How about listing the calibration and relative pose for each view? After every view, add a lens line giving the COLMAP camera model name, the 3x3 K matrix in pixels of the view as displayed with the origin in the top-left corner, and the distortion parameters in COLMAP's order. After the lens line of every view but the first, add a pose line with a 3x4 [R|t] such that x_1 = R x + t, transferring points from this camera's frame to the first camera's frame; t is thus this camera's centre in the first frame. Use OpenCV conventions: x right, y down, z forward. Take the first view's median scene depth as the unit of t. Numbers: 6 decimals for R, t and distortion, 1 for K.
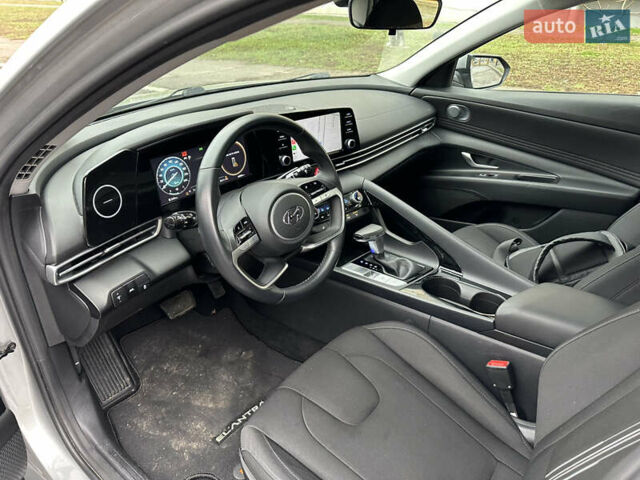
lens RADIAL K [[455.6, 0, 320.0], [0, 455.6, 240.0], [0, 0, 1]] dist [0.113267, 0.000971]
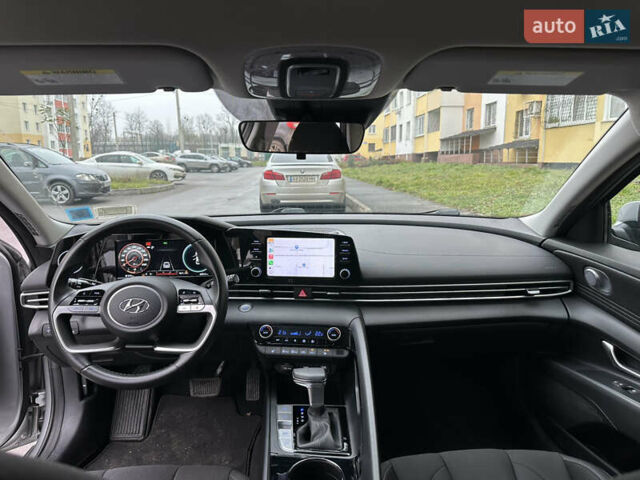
lens RADIAL K [[459.3, 0, 320.0], [0, 459.3, 240.0], [0, 0, 1]] dist [0.001885, 0.000925]
pose [[0.664385, 0.126354, -0.736632, 0.602759], [-0.337942, 0.929884, -0.145295, -0.112876], [0.666624, 0.345470, 0.660502, 0.320134]]
